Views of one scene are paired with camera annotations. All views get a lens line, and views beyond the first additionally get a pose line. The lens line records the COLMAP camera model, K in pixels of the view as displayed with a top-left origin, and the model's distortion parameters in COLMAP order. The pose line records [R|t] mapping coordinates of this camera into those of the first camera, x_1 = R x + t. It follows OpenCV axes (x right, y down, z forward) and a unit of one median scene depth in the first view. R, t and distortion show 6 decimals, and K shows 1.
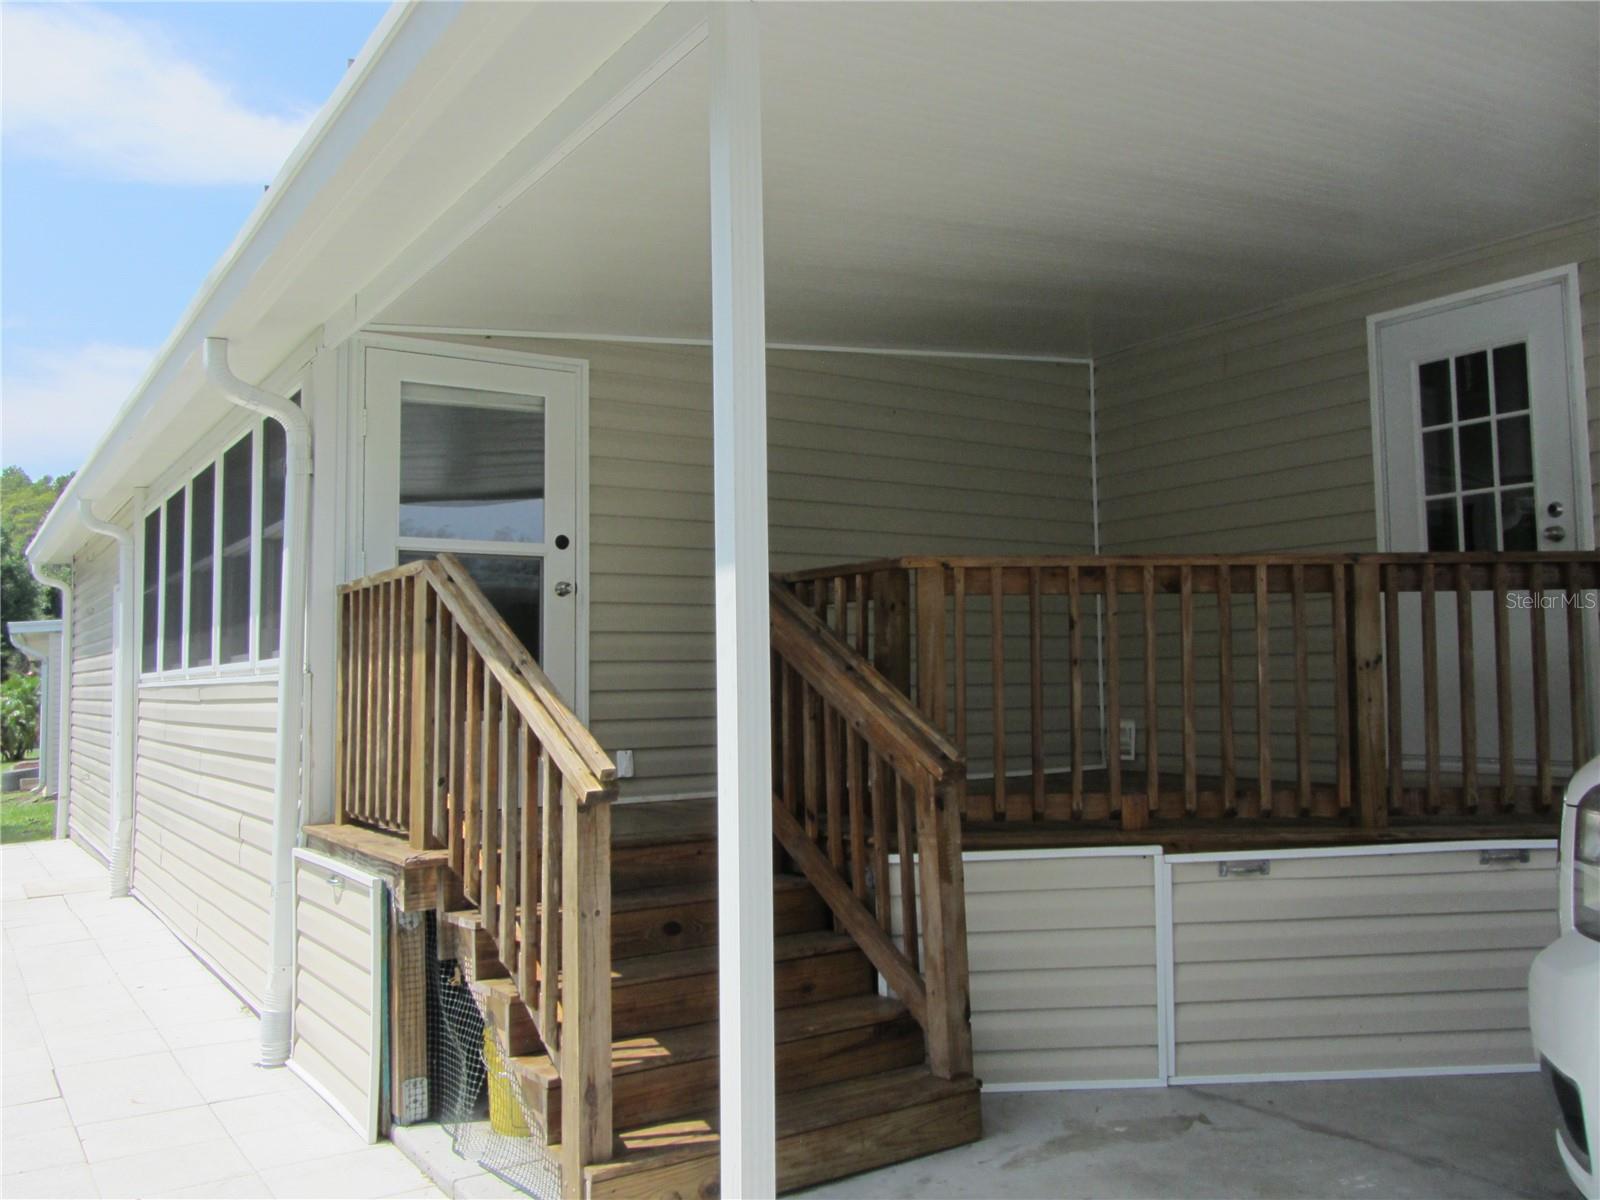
lens RADIAL K [[1323.7, 0, 800.0], [0, 1323.7, 600.0], [0, 0, 1]] dist [0.155780, 0.015408]
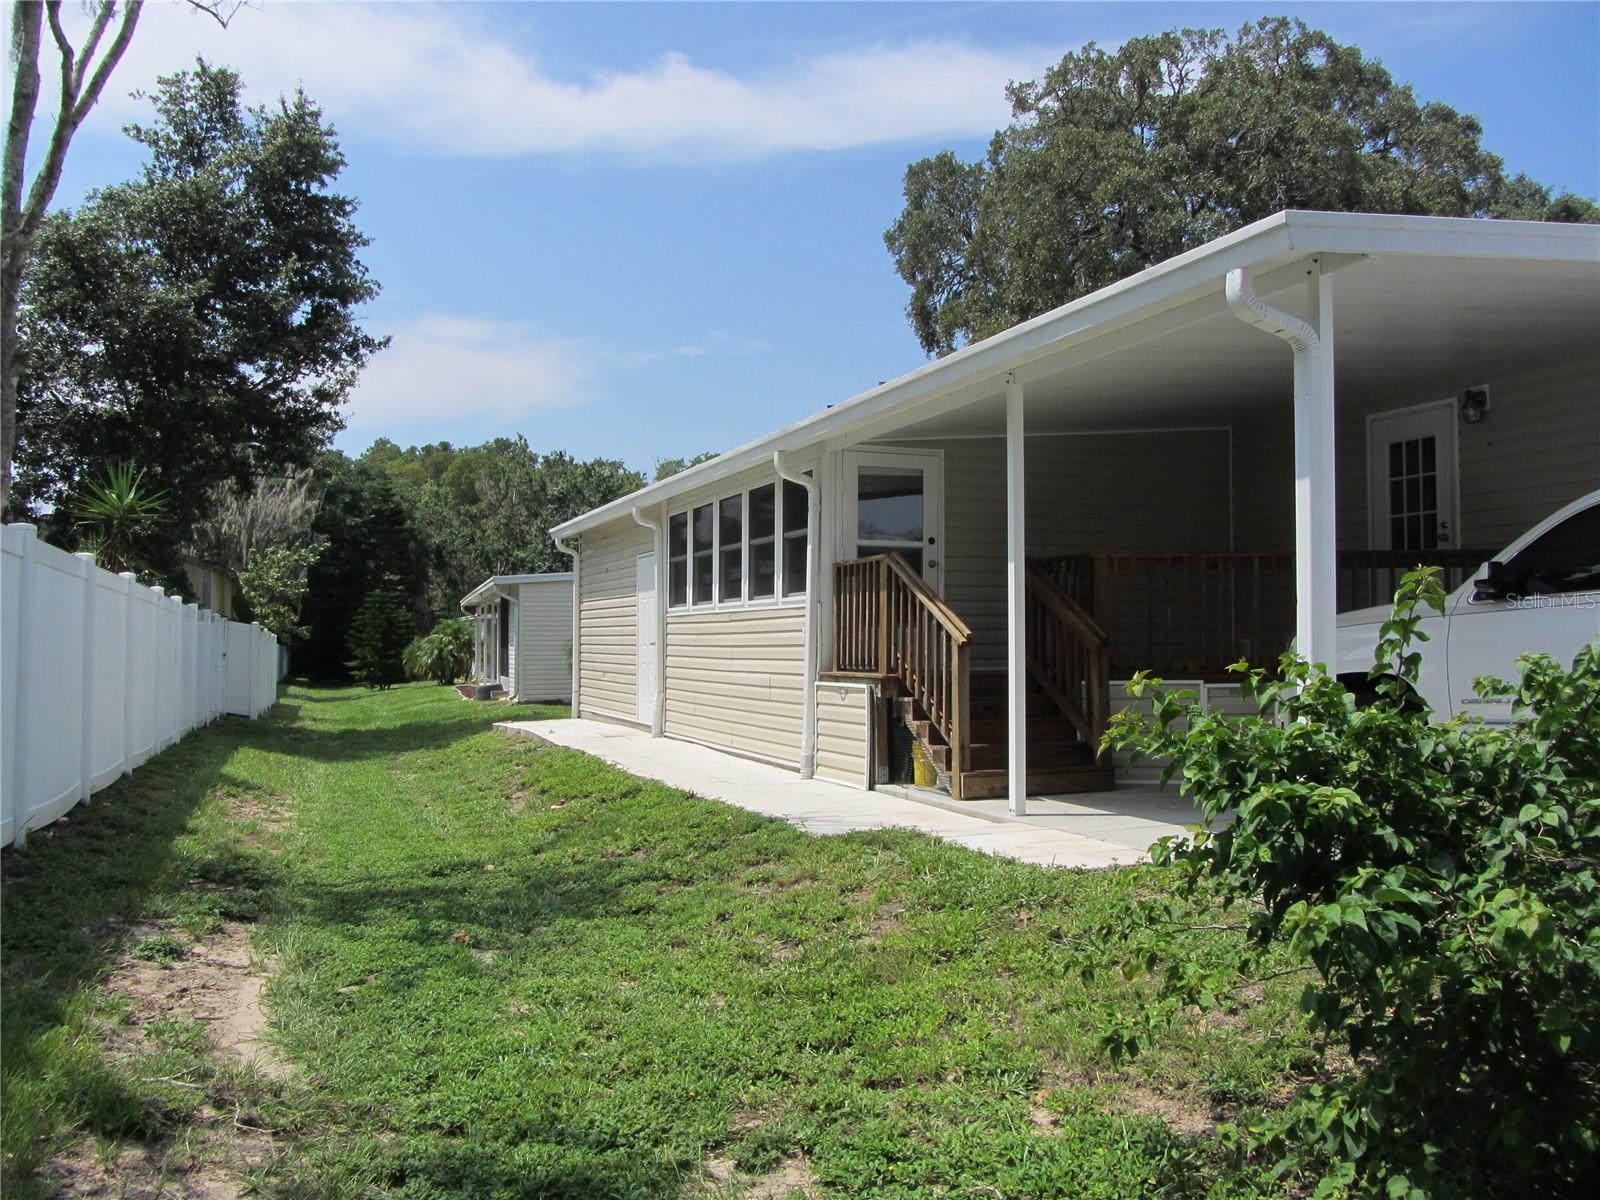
lens RADIAL K [[1320.9, 0, 800.0], [0, 1320.9, 600.0], [0, 0, 1]] dist [-0.129187, 0.002506]
pose [[0.976236, 0.009119, -0.216518, 0.076066], [-0.002015, 0.999453, 0.033009, -0.024261], [0.216701, -0.031788, 0.975720, -1.258686]]
